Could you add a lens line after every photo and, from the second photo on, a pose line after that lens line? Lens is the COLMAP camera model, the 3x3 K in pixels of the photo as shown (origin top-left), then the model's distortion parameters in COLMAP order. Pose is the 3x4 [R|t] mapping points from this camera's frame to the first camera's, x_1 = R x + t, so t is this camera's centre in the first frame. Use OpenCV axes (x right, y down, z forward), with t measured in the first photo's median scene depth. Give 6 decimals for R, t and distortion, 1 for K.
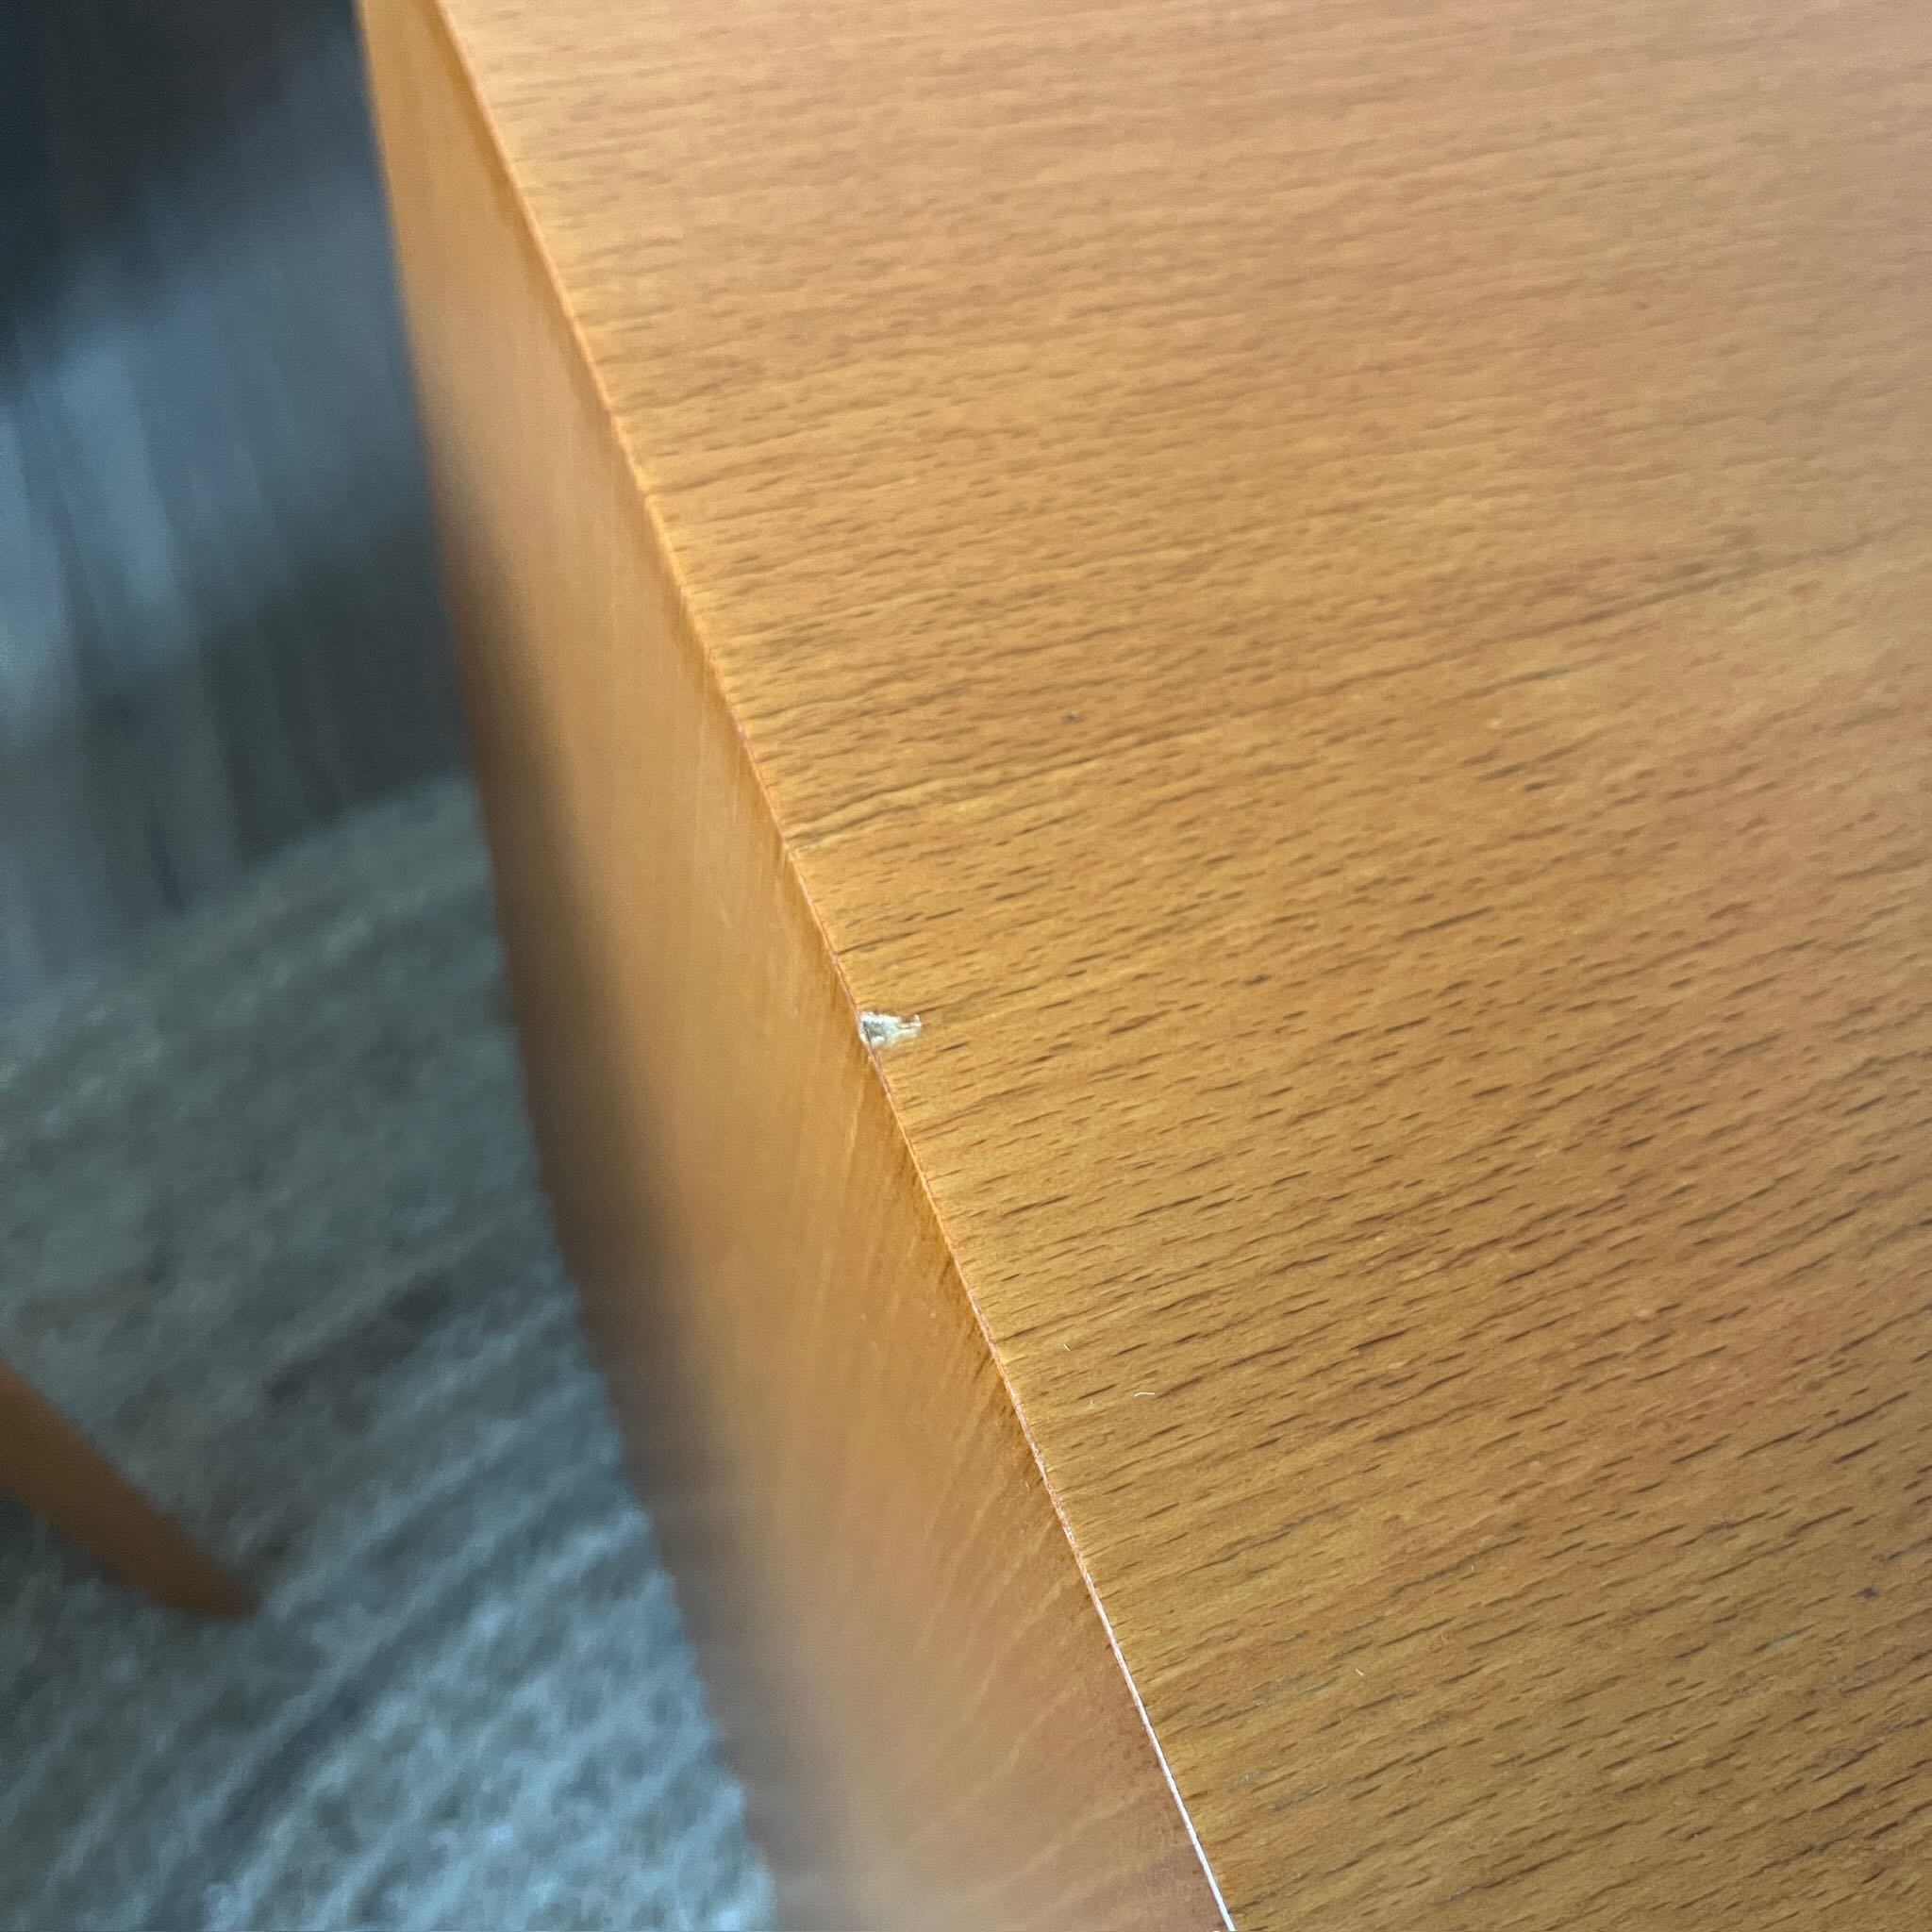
lens RADIAL K [[1996.0, 0, 962.4], [0, 1996.0, 967.3], [0, 0, 1]] dist [0.007883, 0.000000]
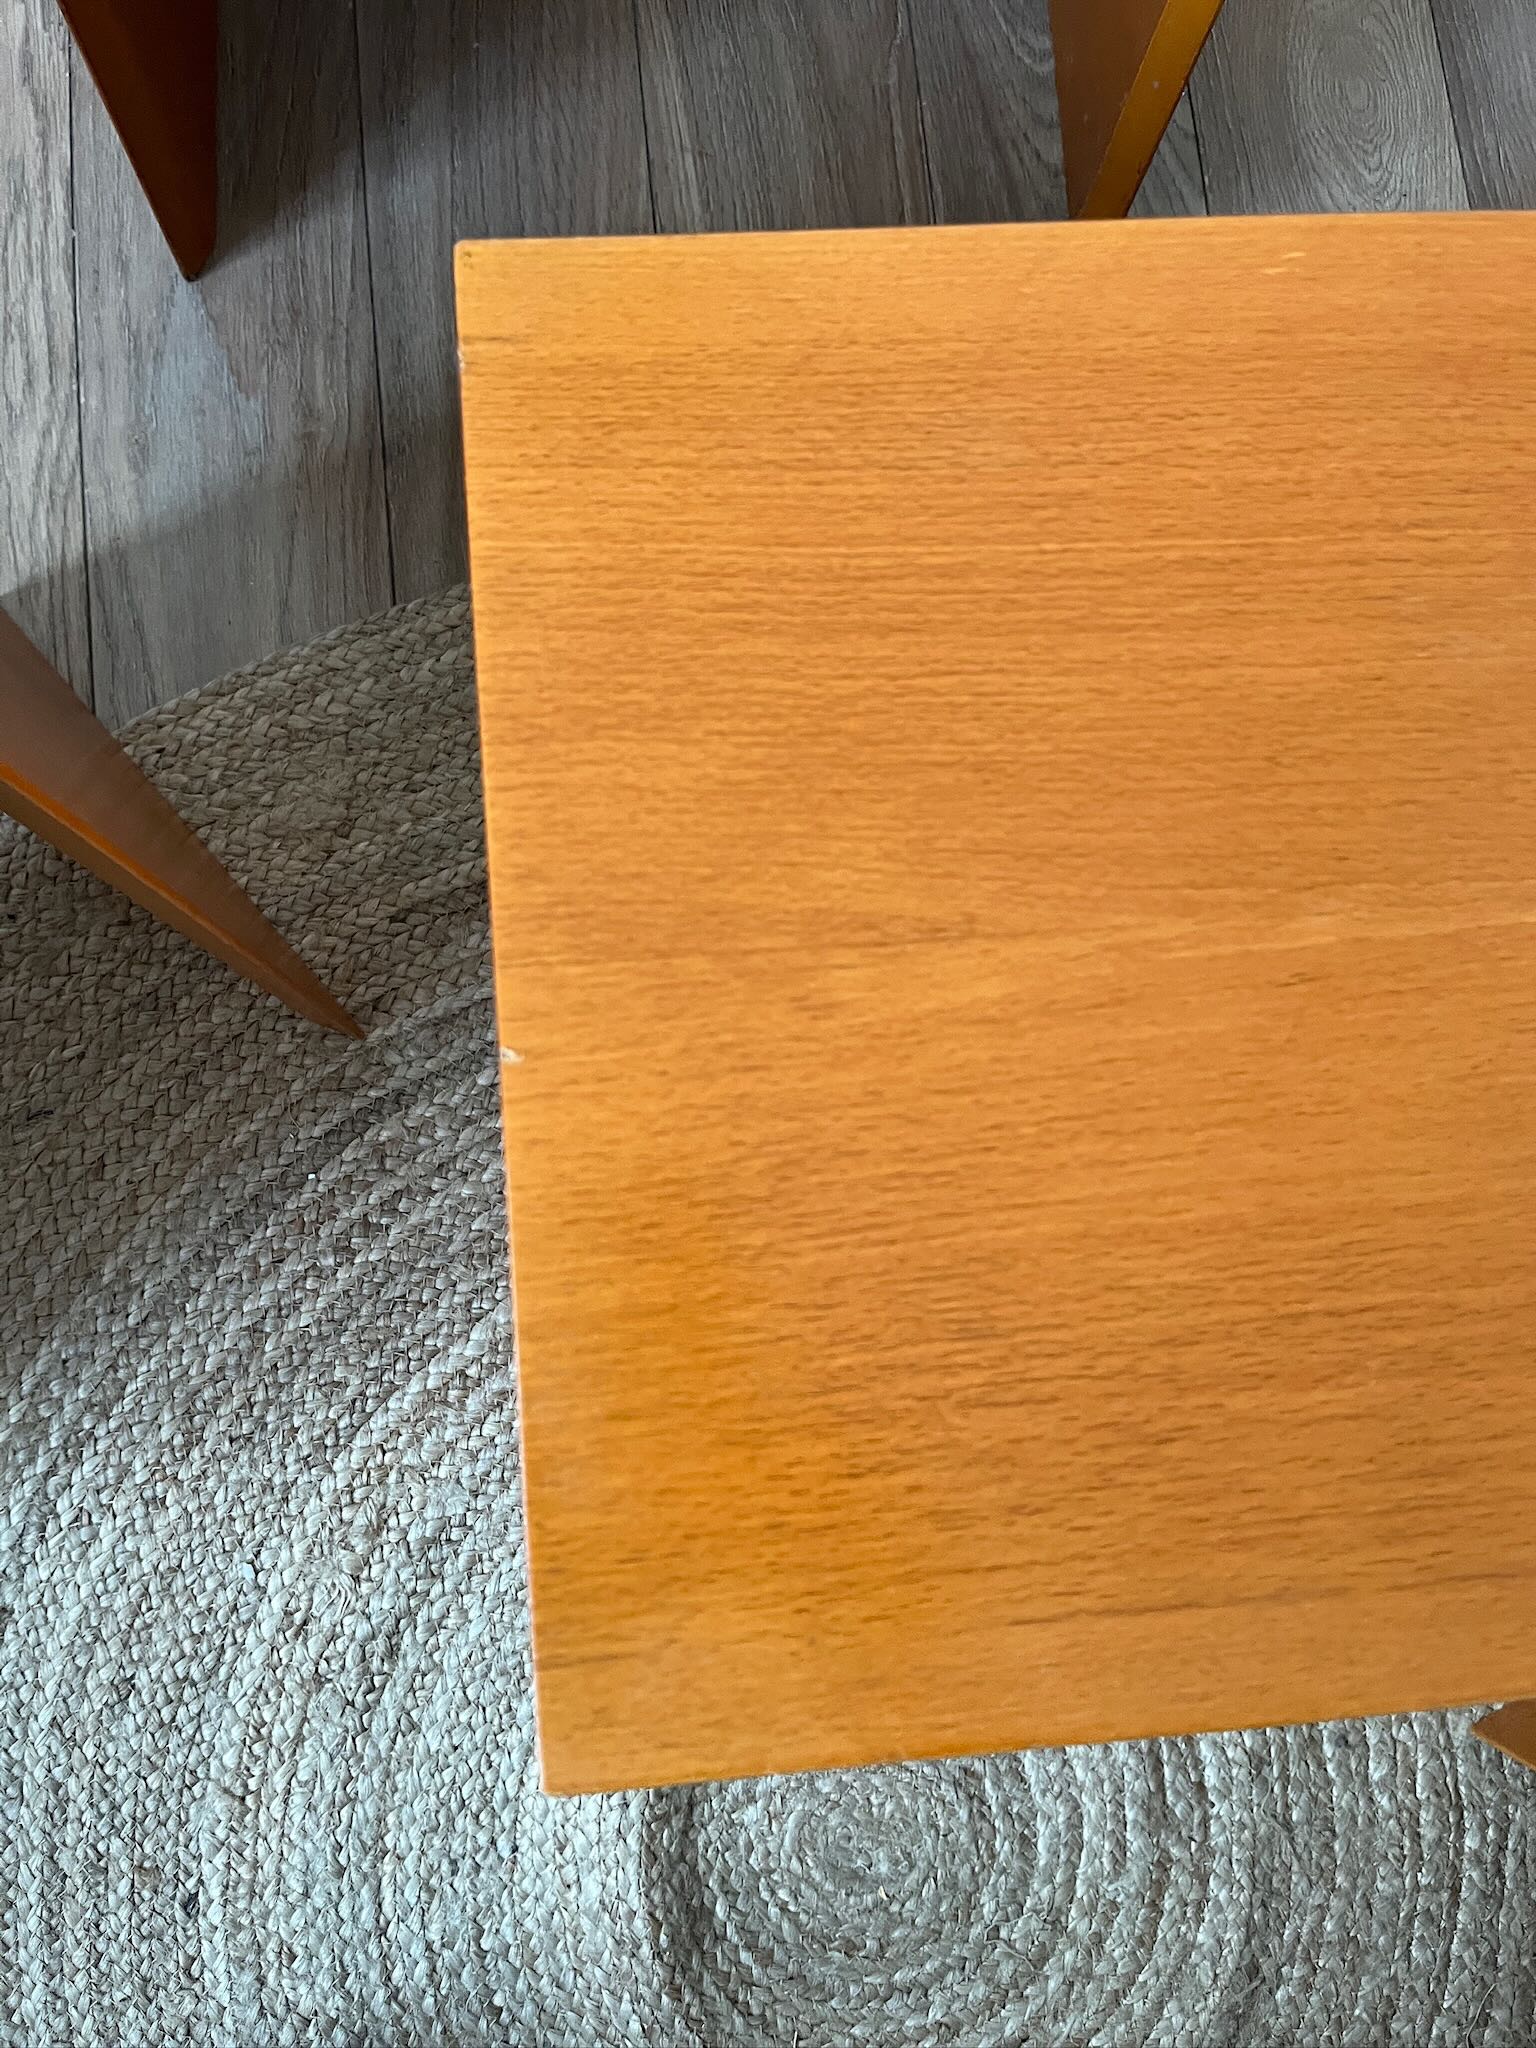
lens RADIAL K [[1531.3, 0, 768.9], [0, 1531.3, 1014.2], [0, 0, 1]] dist [0.132526, -0.000802]
pose [[0.951191, 0.287586, -0.111935, 0.410764], [-0.242433, 0.920786, 0.305582, -0.595954], [0.190949, -0.263530, 0.945563, -0.668613]]
